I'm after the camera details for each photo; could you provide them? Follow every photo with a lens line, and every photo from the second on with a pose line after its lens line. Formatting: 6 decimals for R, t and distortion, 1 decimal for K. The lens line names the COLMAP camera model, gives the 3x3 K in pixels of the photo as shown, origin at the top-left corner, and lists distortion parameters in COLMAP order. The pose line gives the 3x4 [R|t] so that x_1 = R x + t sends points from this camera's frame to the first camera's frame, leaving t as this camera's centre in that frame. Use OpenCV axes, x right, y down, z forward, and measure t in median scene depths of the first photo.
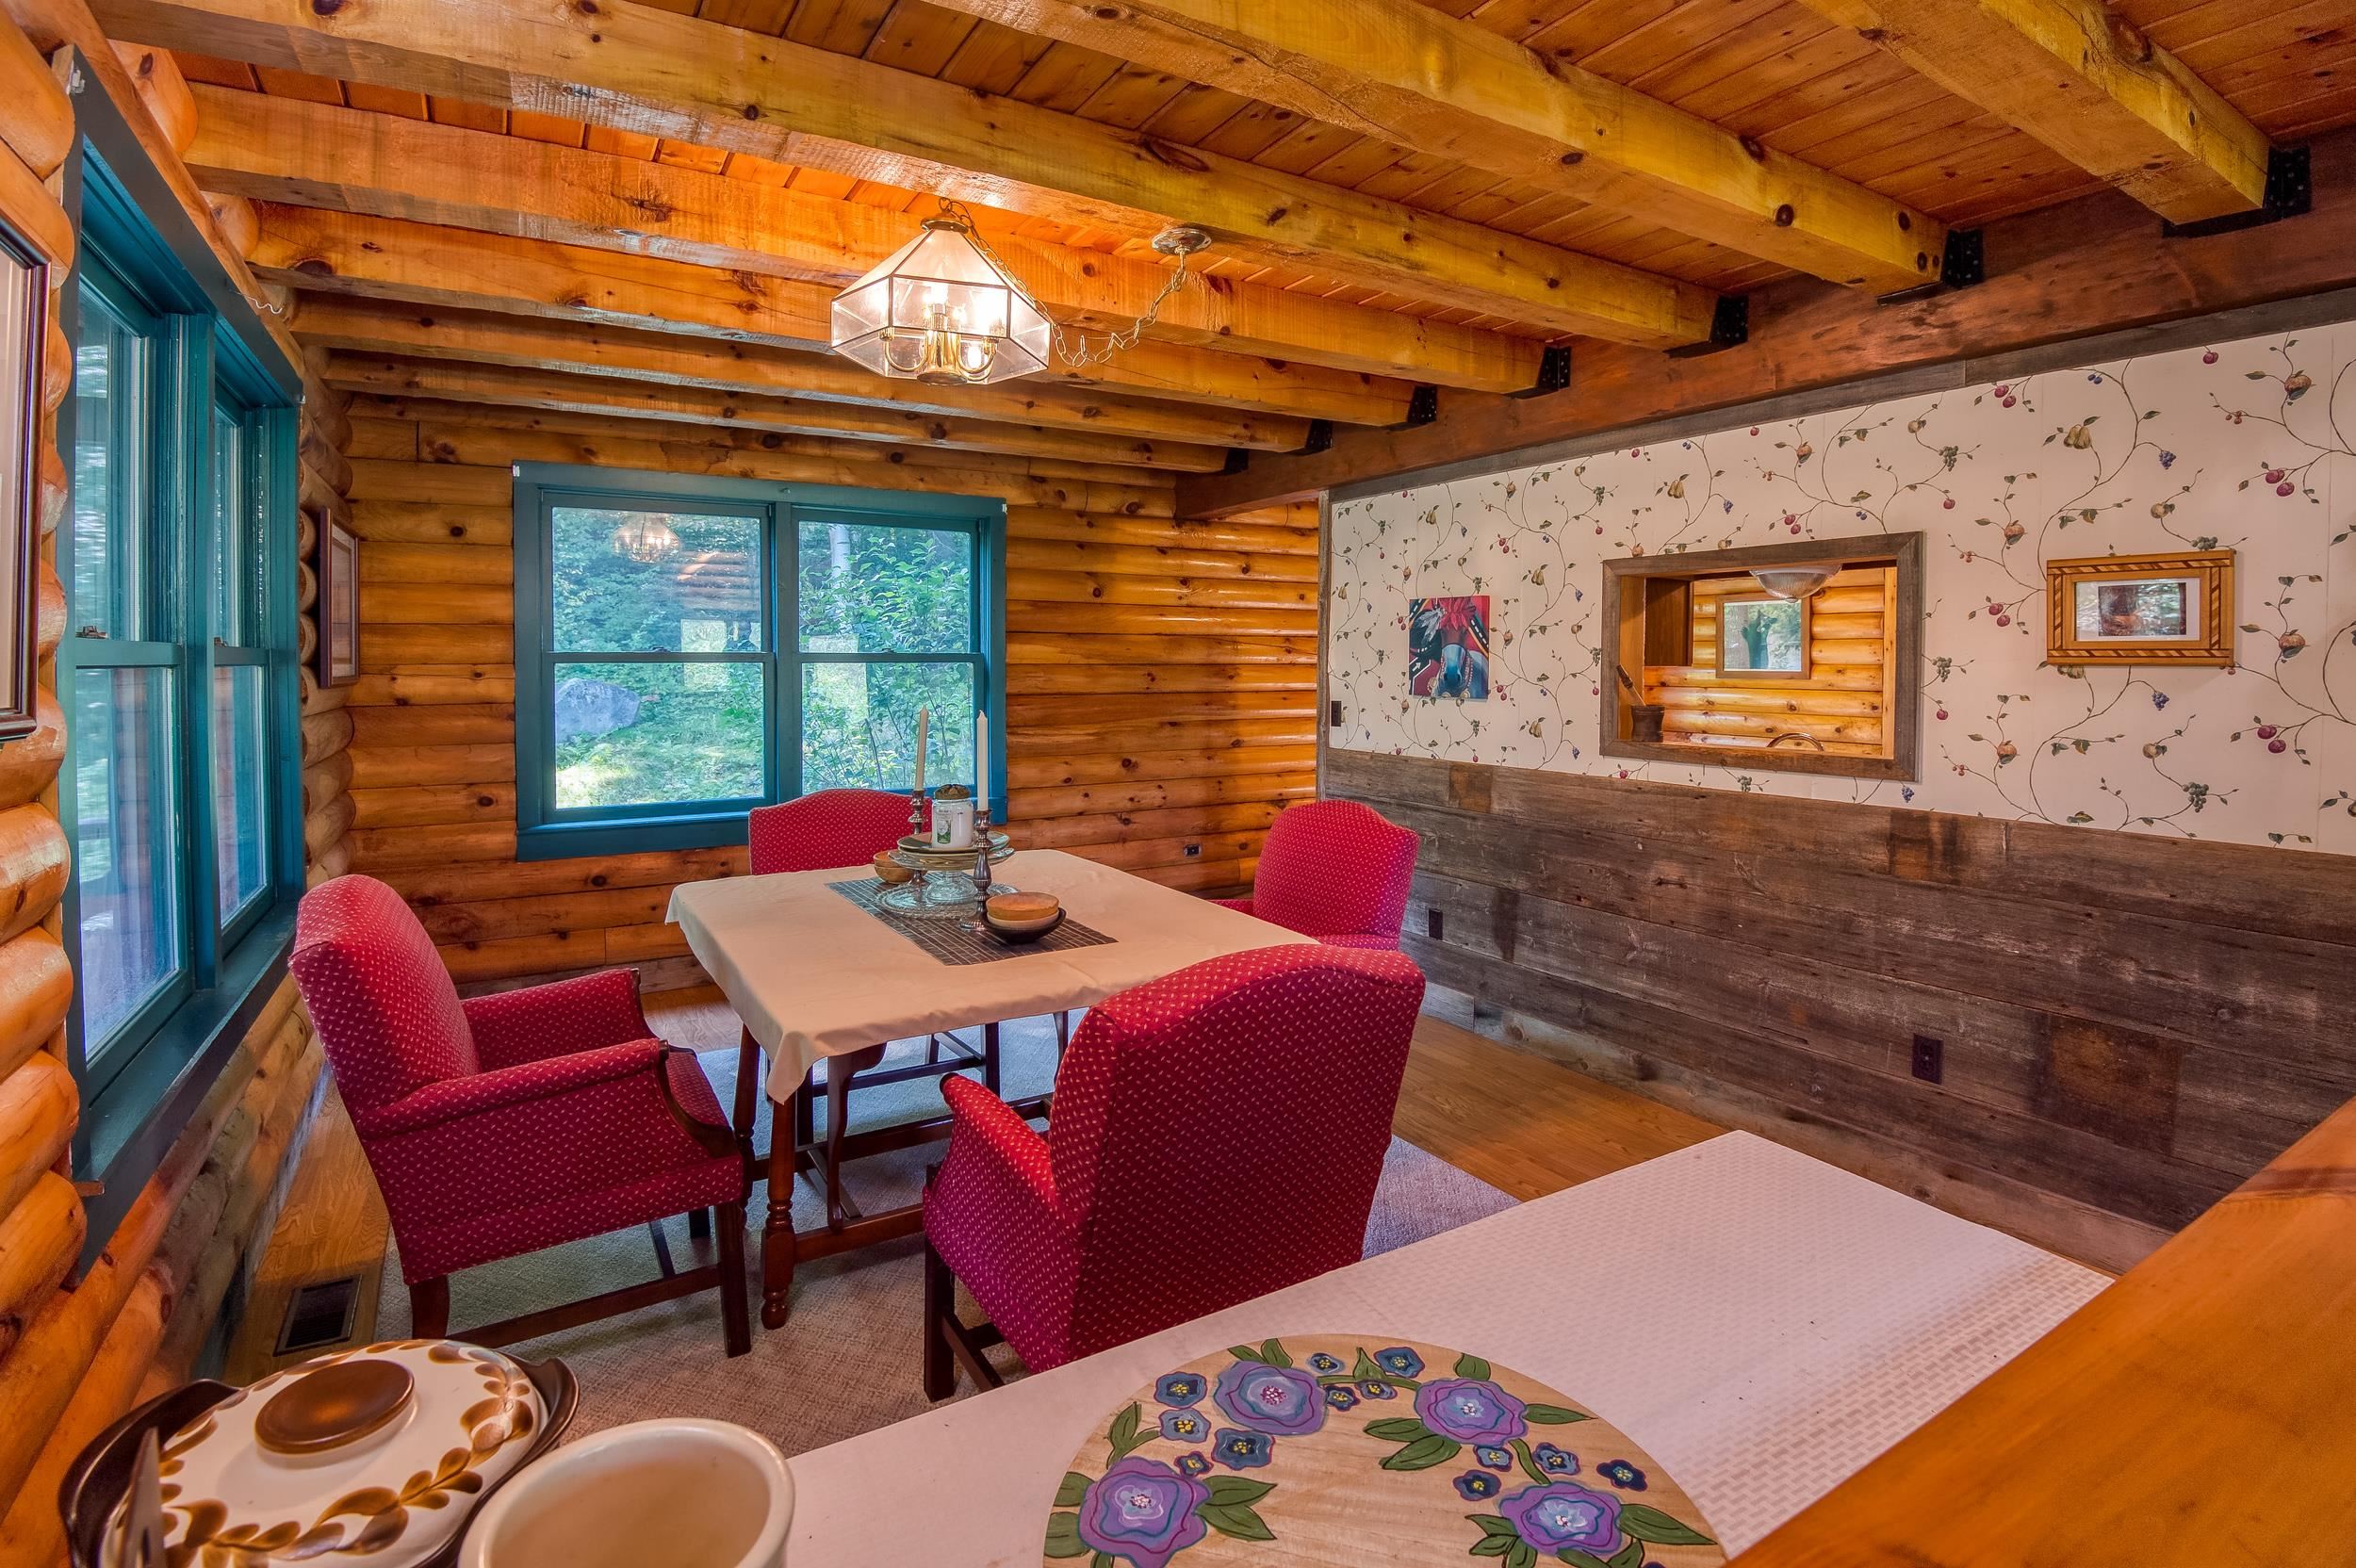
lens RADIAL K [[1065.8, 0, 1139.0], [0, 1065.8, 693.3], [0, 0, 1]] dist [-0.035998, -0.007661]
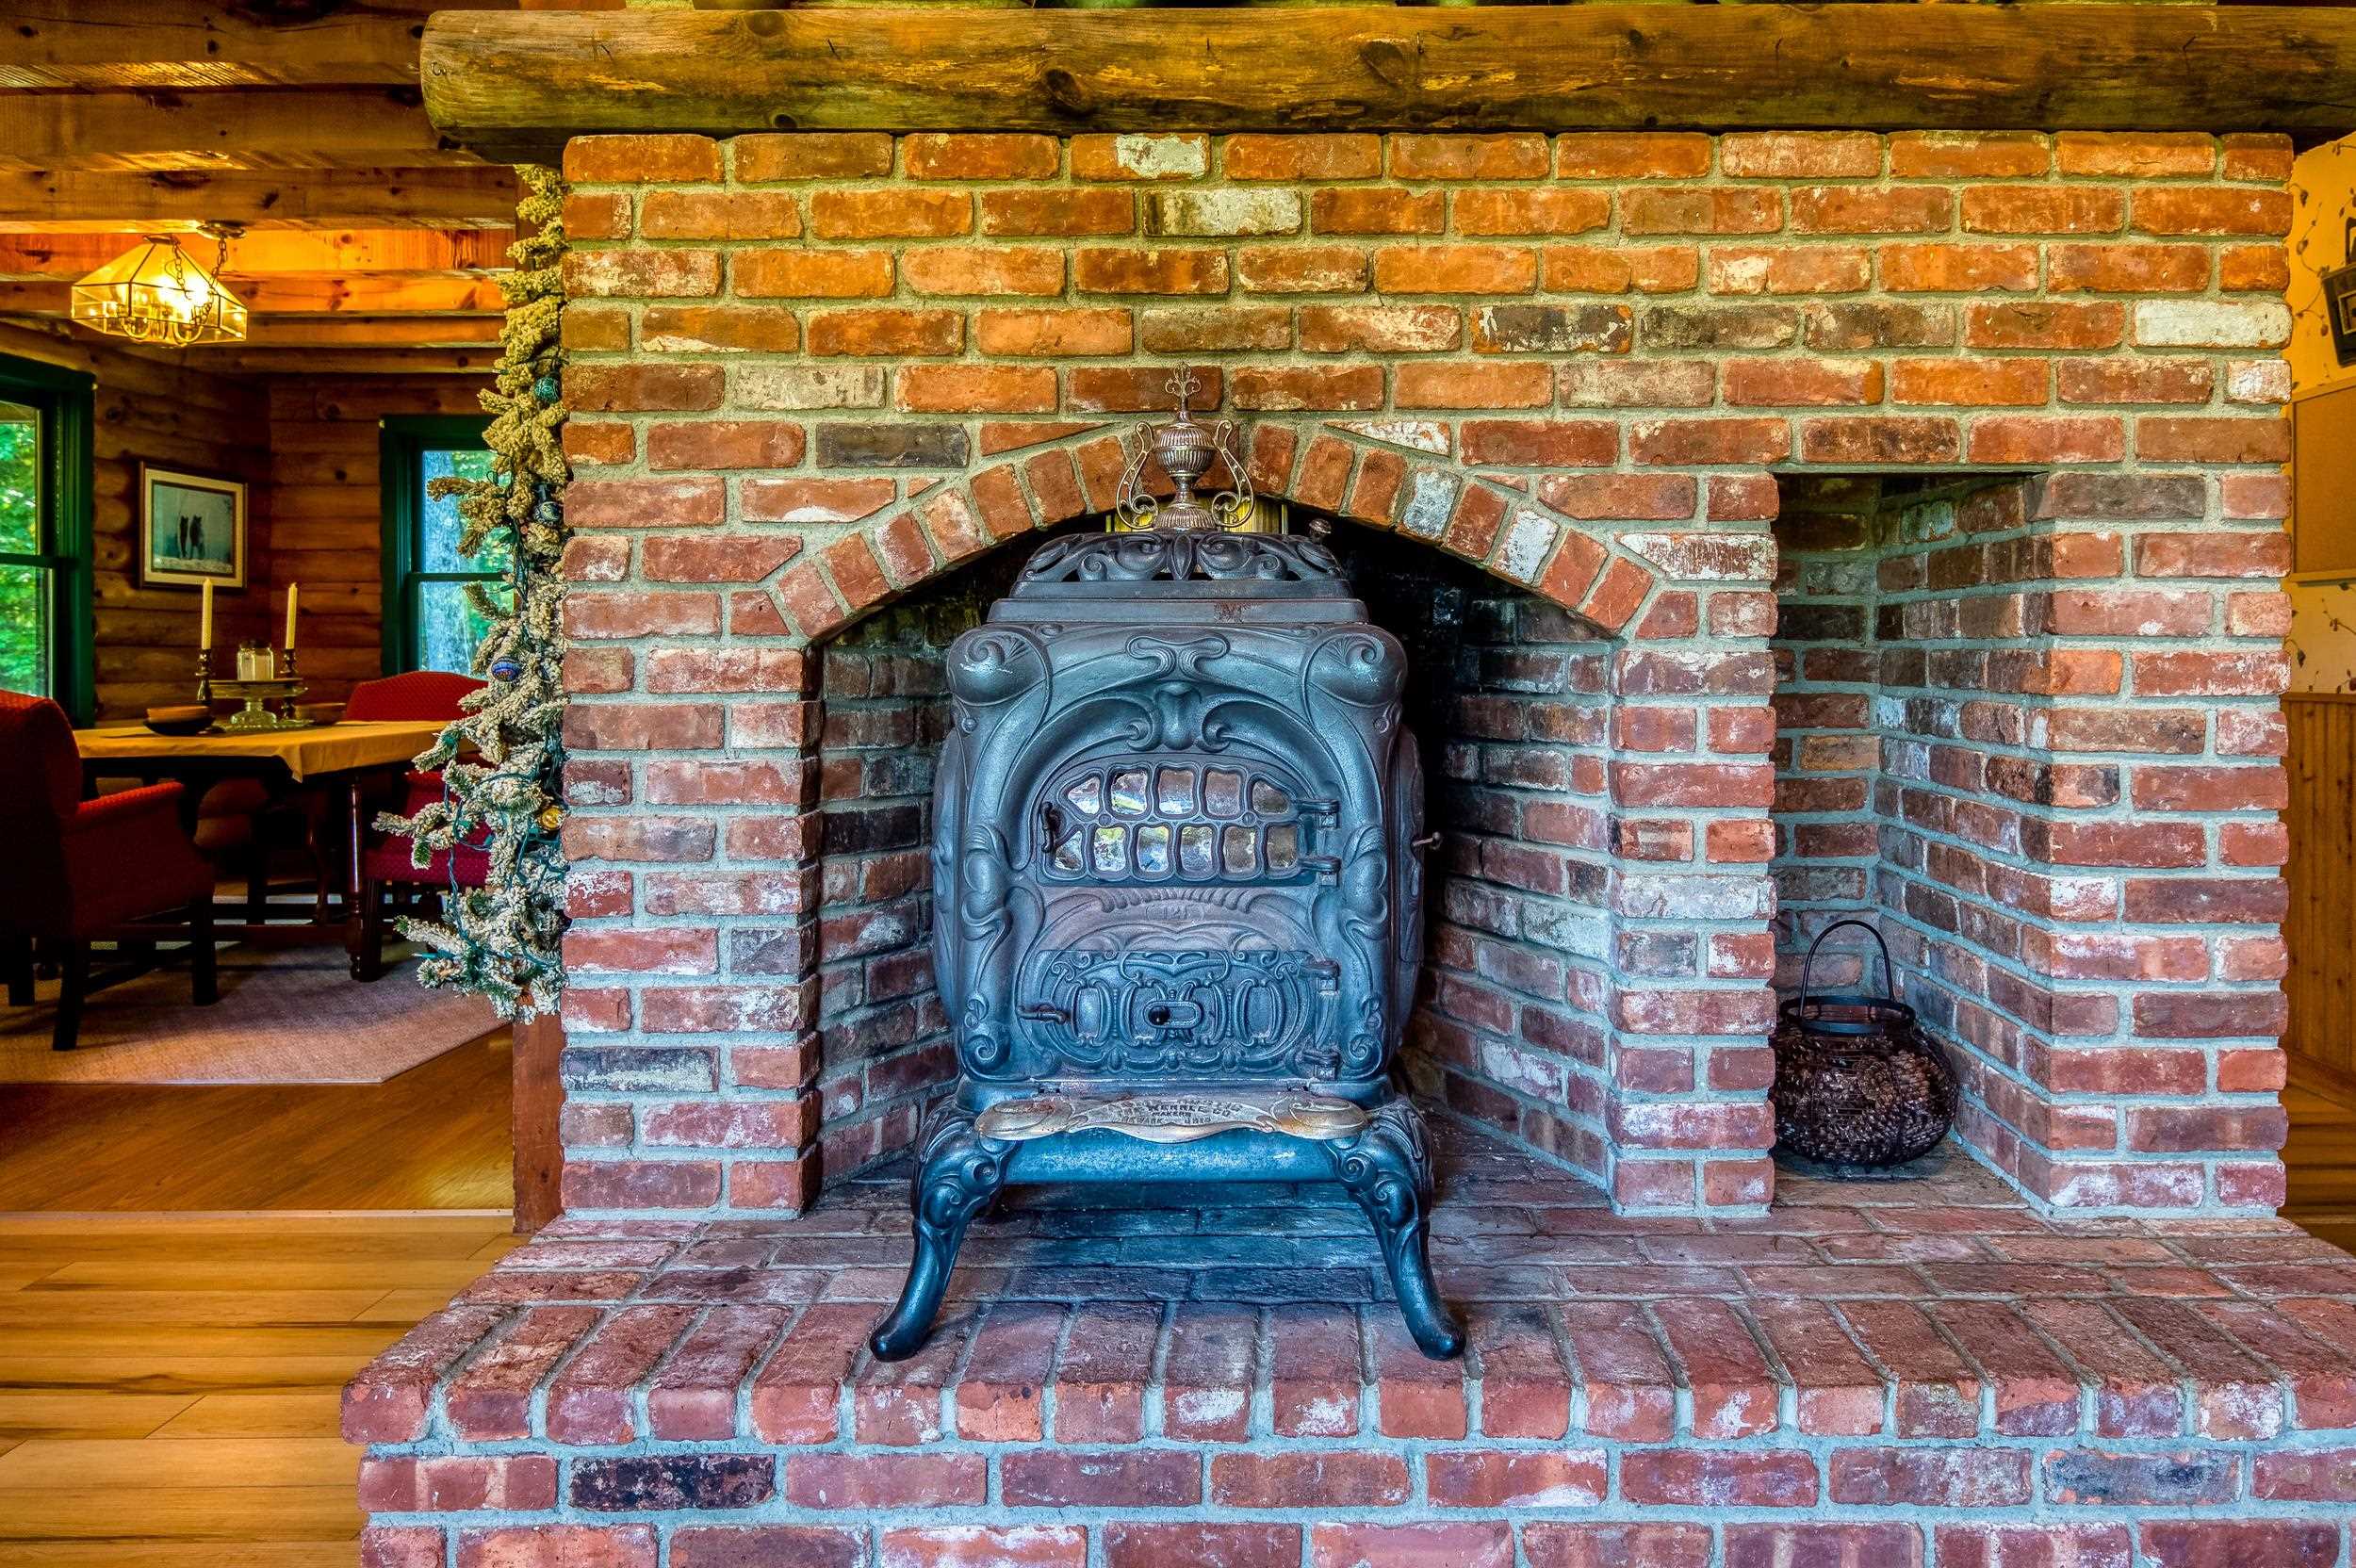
lens RADIAL K [[1578.9, 0, 1200.8], [0, 1578.9, 641.4], [0, 0, 1]] dist [0.008073, -0.011151]
pose [[0.870827, -0.003995, -0.491573, 0.921361], [-0.012694, 0.999451, -0.030610, 0.069113], [0.491425, 0.032896, 0.870299, -0.101062]]
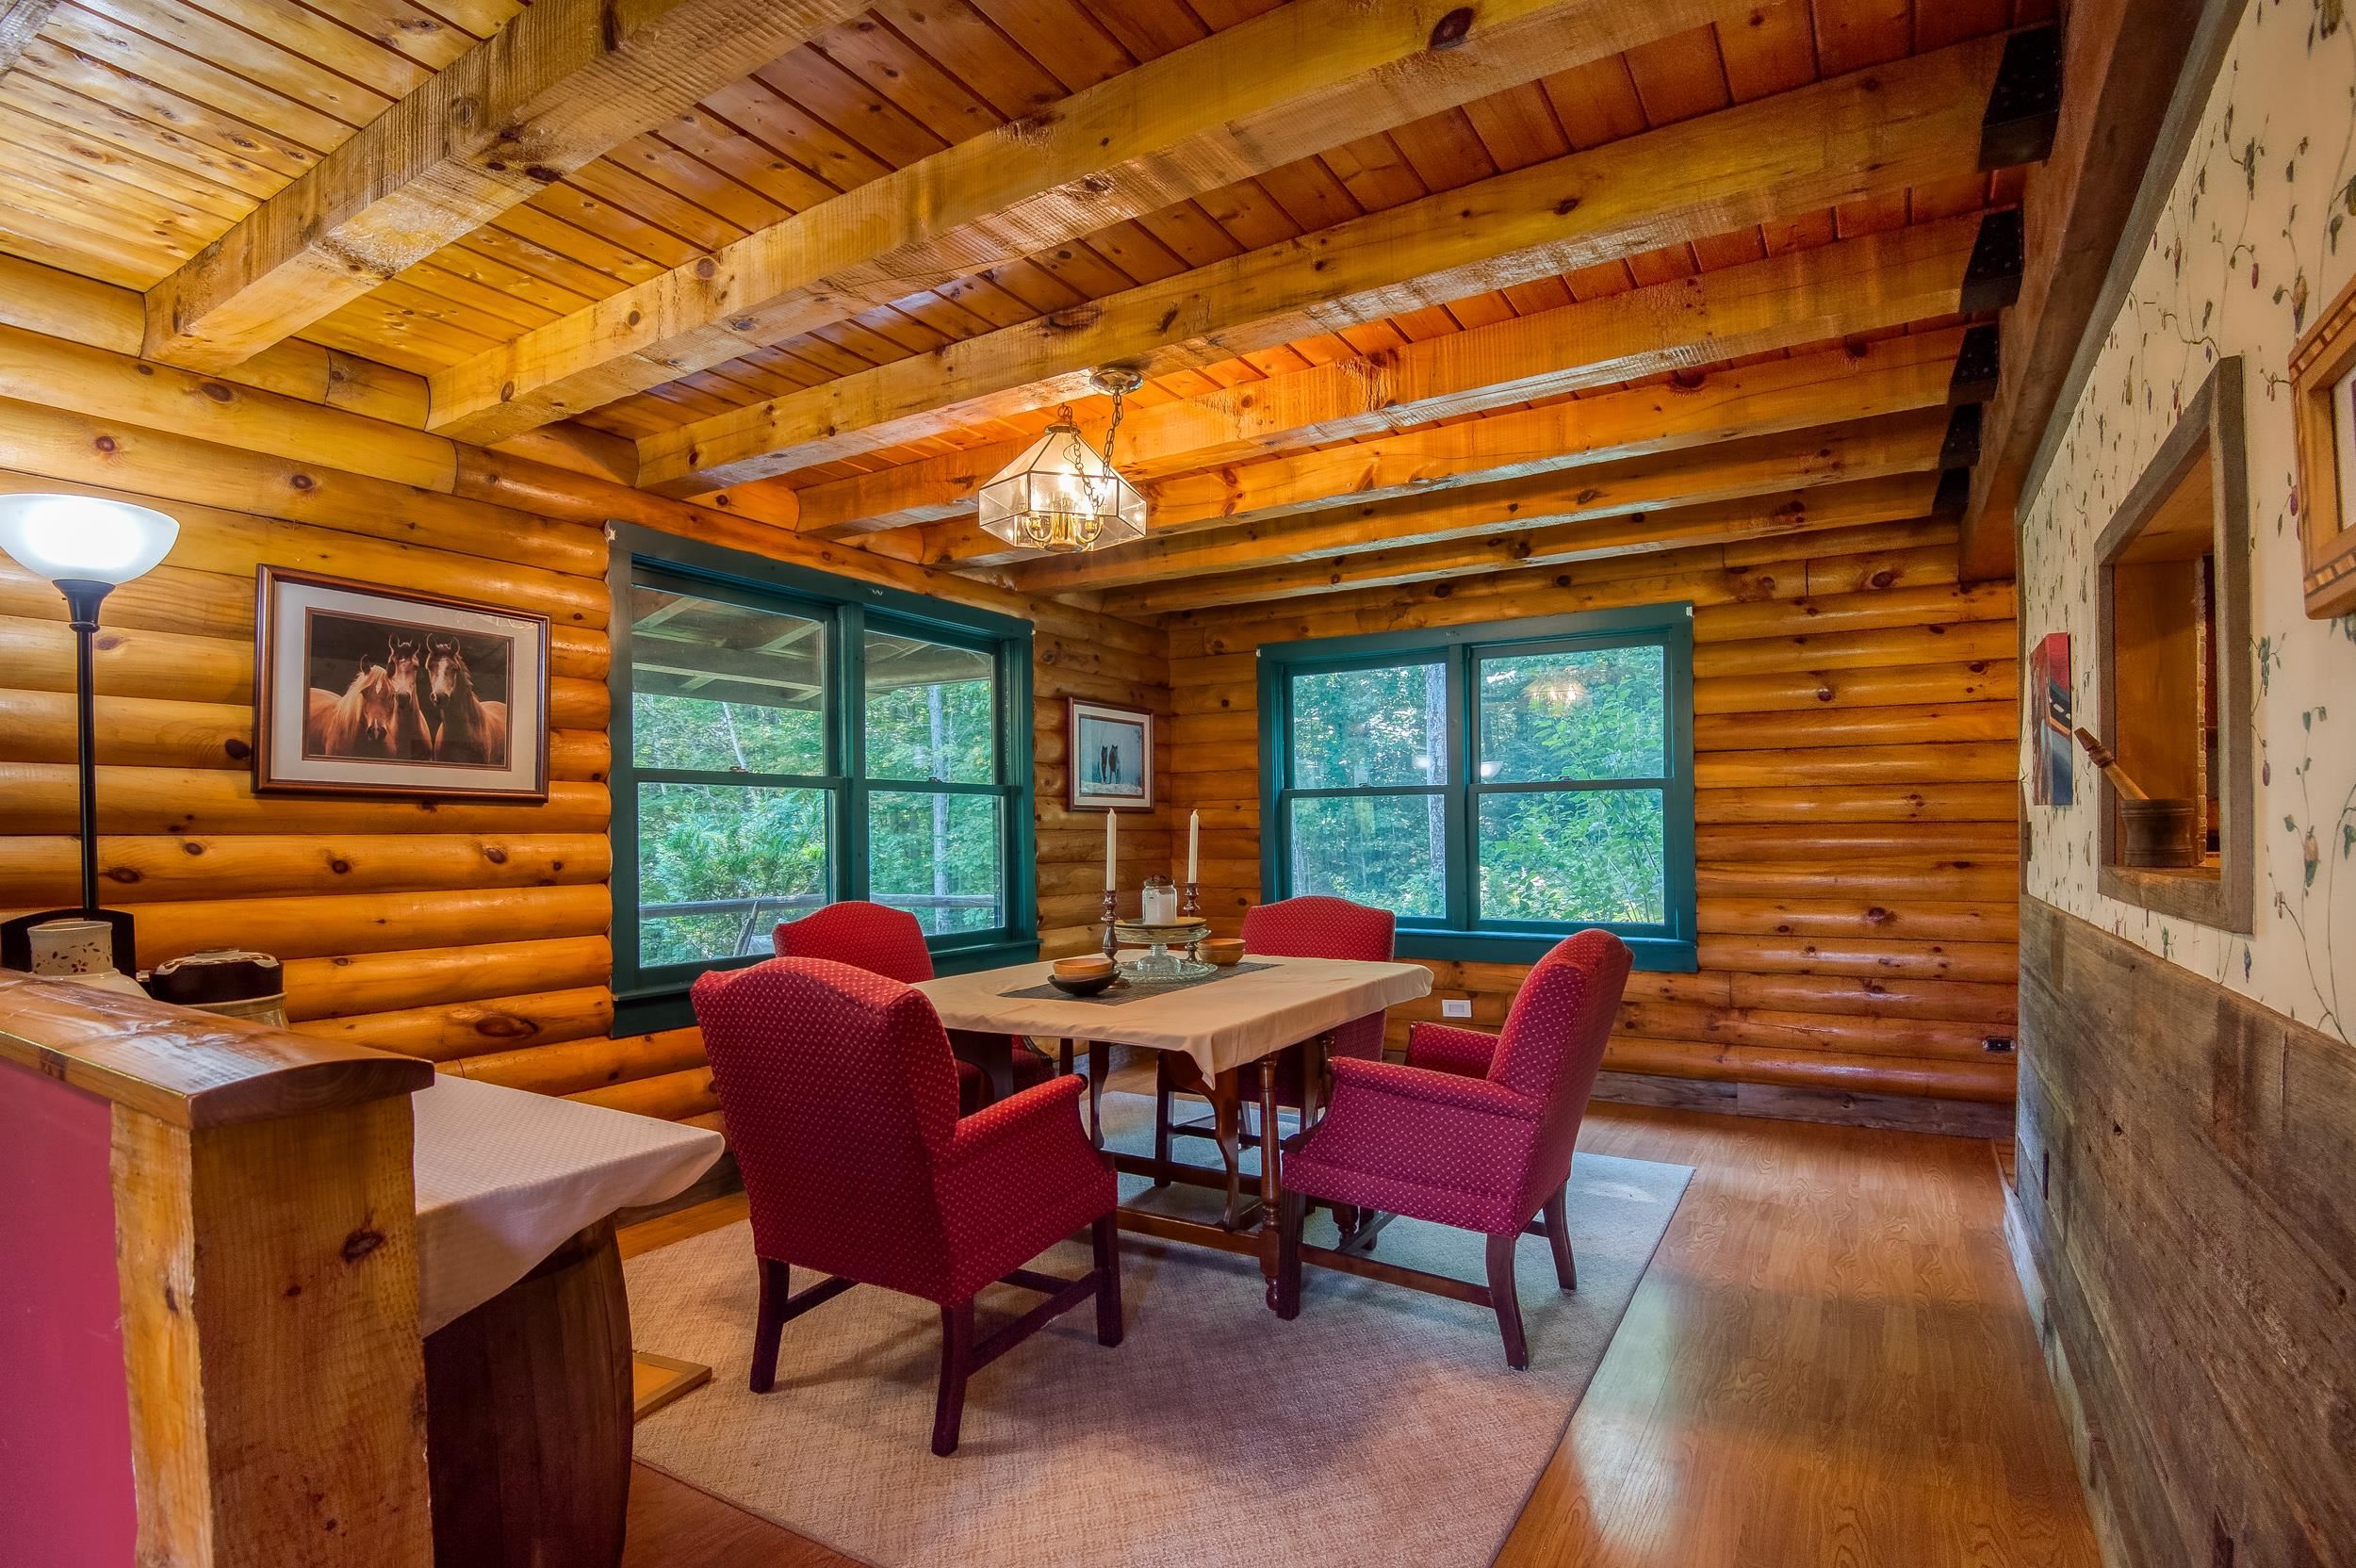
lens RADIAL K [[1065.8, 0, 1156.1], [0, 1065.8, 832.7], [0, 0, 1]] dist [-0.035998, -0.007661]
pose [[0.490130, -0.003194, -0.871643, 0.411924], [-0.016455, 0.999781, -0.012916, 0.027260], [0.871494, 0.020673, 0.489970, 0.190629]]
